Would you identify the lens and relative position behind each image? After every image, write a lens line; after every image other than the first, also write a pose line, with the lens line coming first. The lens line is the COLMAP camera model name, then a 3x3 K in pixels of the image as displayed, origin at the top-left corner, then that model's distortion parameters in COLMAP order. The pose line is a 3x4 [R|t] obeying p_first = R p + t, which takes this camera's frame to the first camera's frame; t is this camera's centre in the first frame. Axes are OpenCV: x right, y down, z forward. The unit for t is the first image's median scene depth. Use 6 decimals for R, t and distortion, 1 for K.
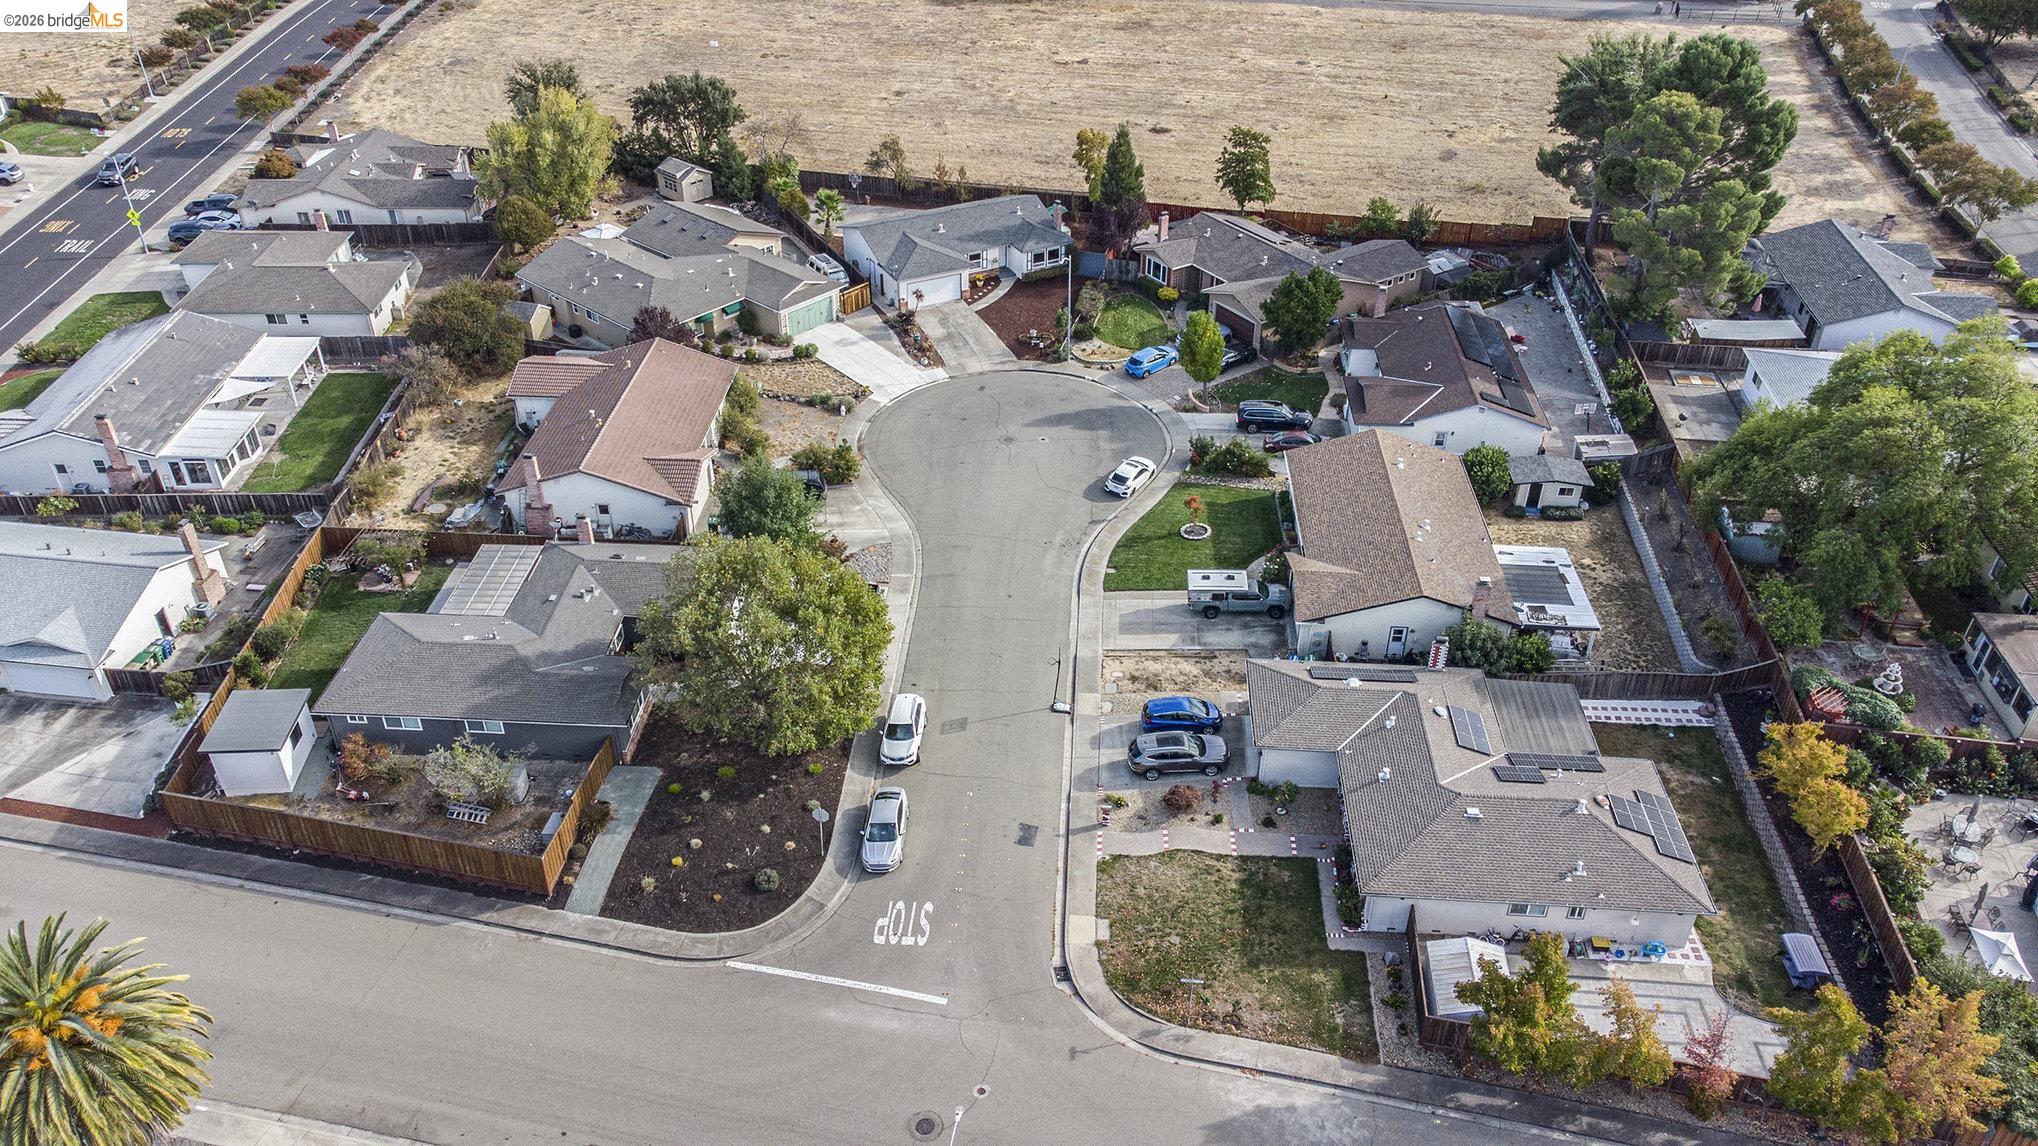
lens RADIAL K [[1479.7, 0, 1020.0], [0, 1479.7, 572.7], [0, 0, 1]] dist [0.041750, 0.004588]
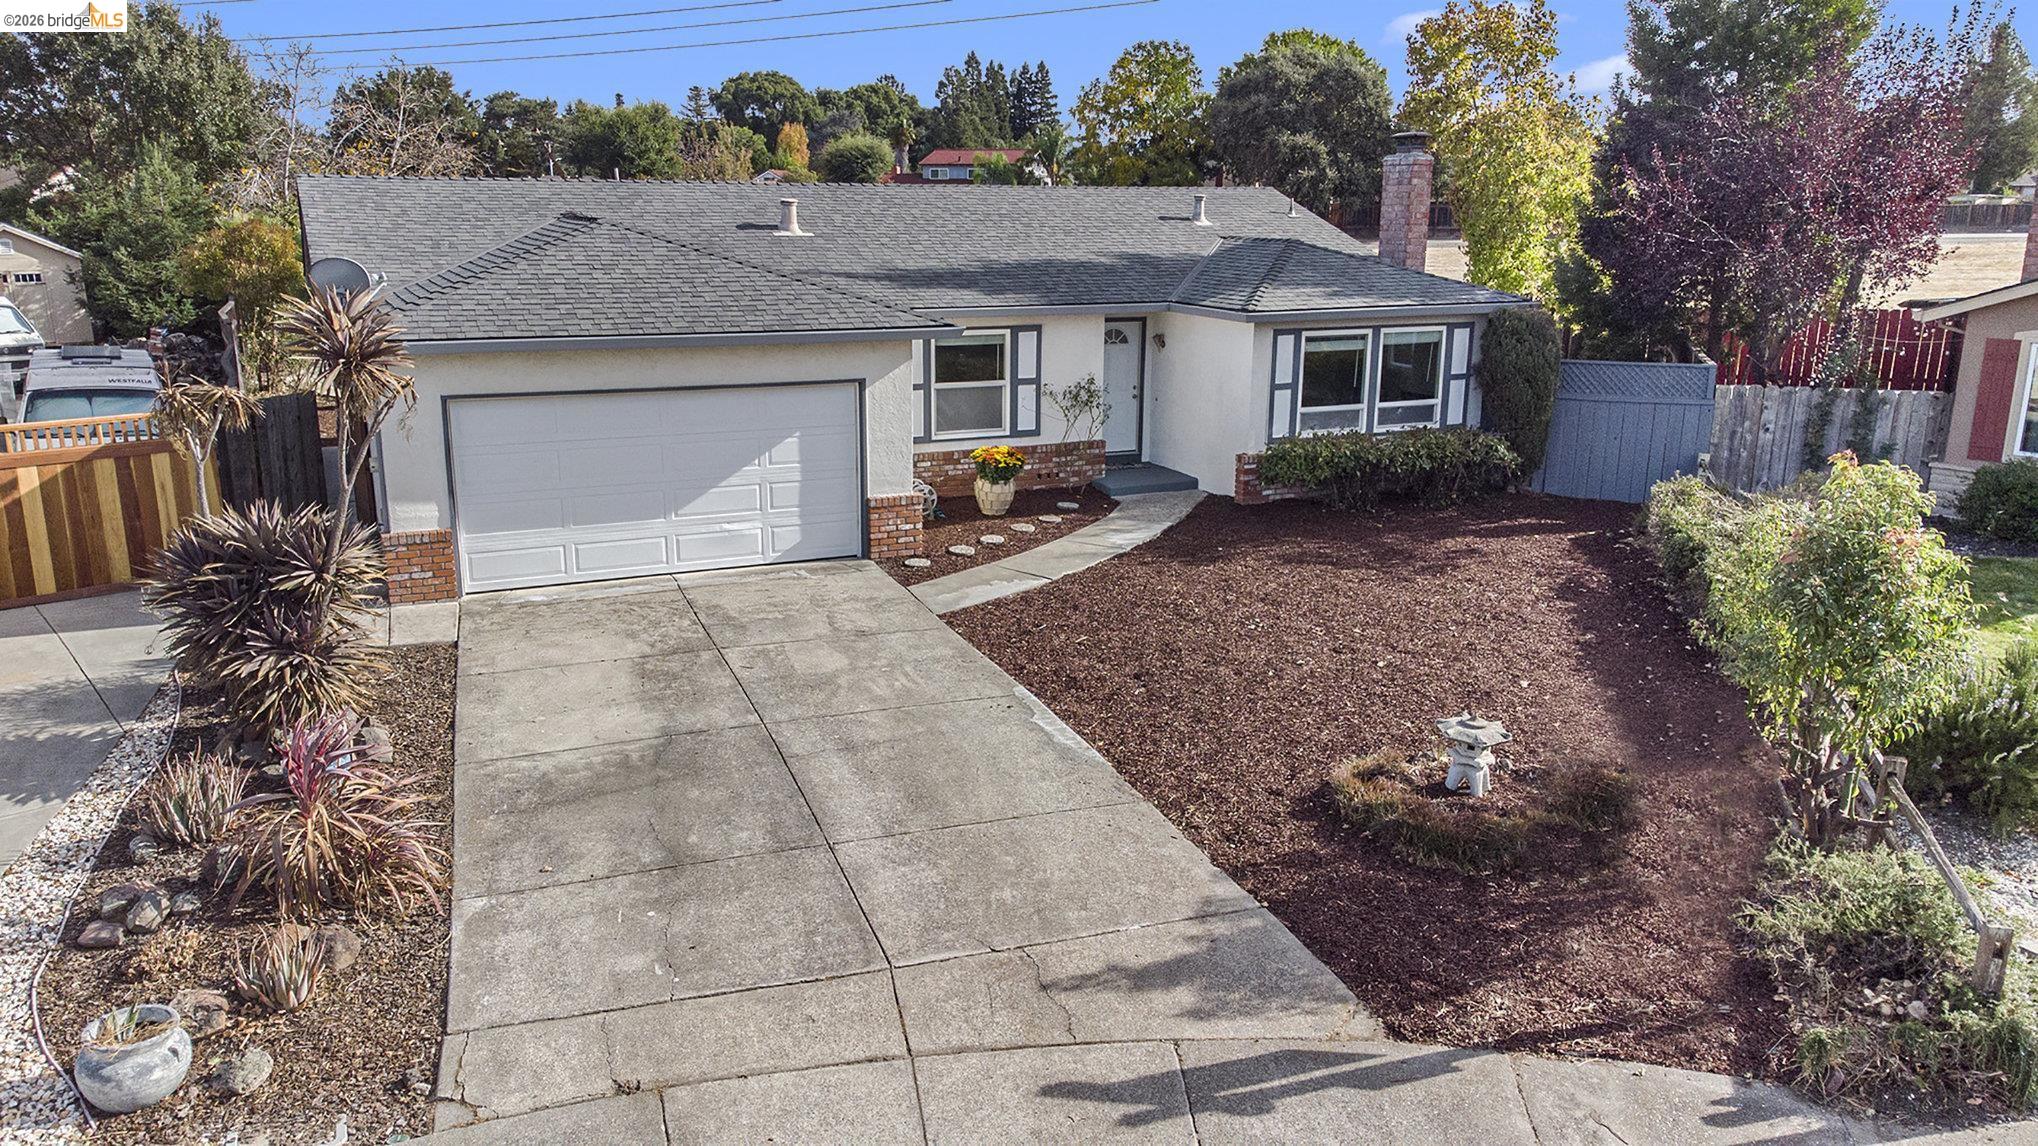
lens RADIAL K [[1479.7, 0, 1018.1], [0, 1479.7, 575.3], [0, 0, 1]] dist [0.041750, 0.004588]
pose [[0.999069, 0.012262, -0.041369, -0.017261], [-0.026039, 0.935845, -0.351450, -0.128923], [0.034406, 0.352200, 0.935292, 0.850000]]
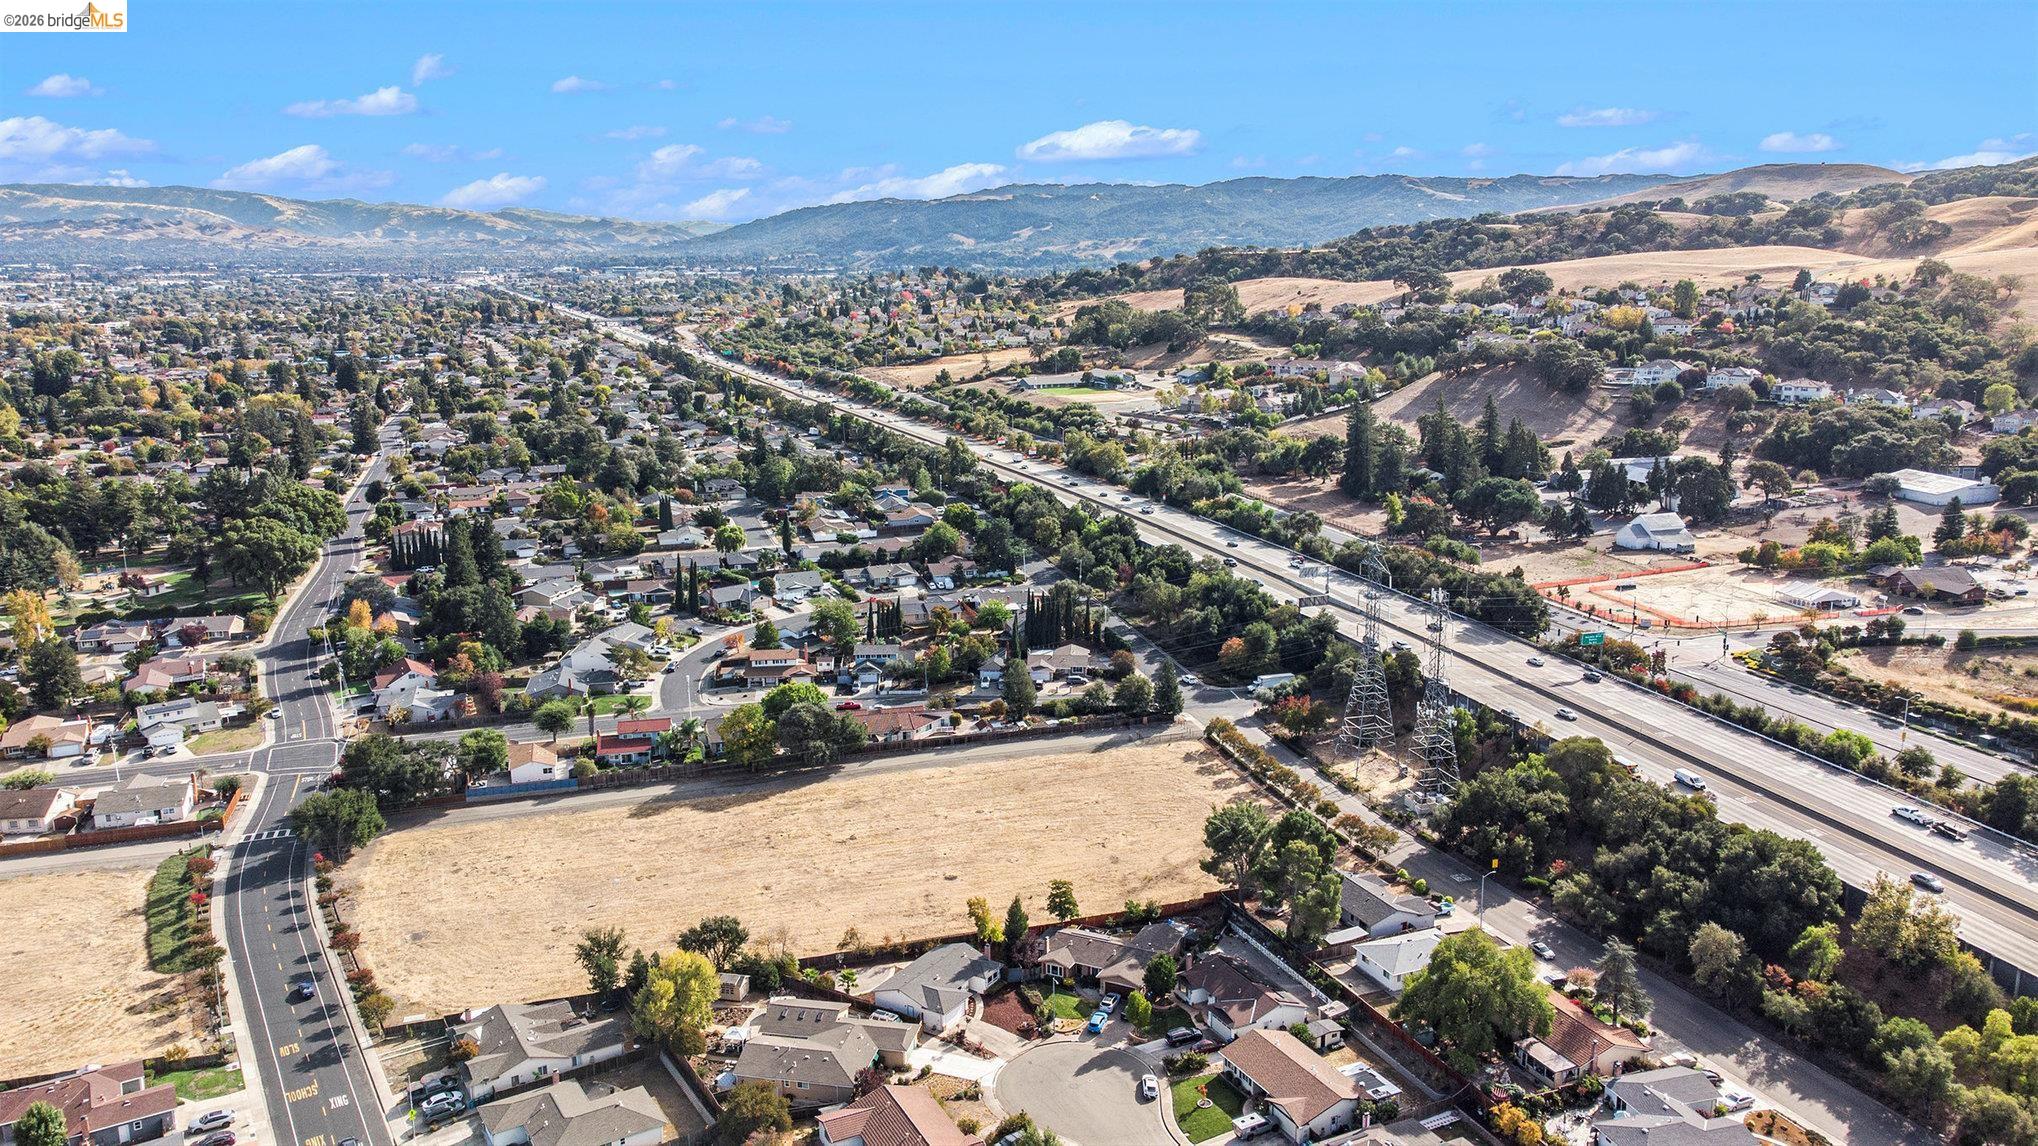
lens RADIAL K [[1479.7, 0, 1018.5], [0, 1479.7, 575.0], [0, 0, 1]] dist [0.041750, 0.004588]
pose [[0.861430, -0.115898, 0.494475, -0.771464], [0.293277, 0.908395, -0.298006, -0.114843], [-0.414640, 0.401730, 0.816509, -0.635292]]
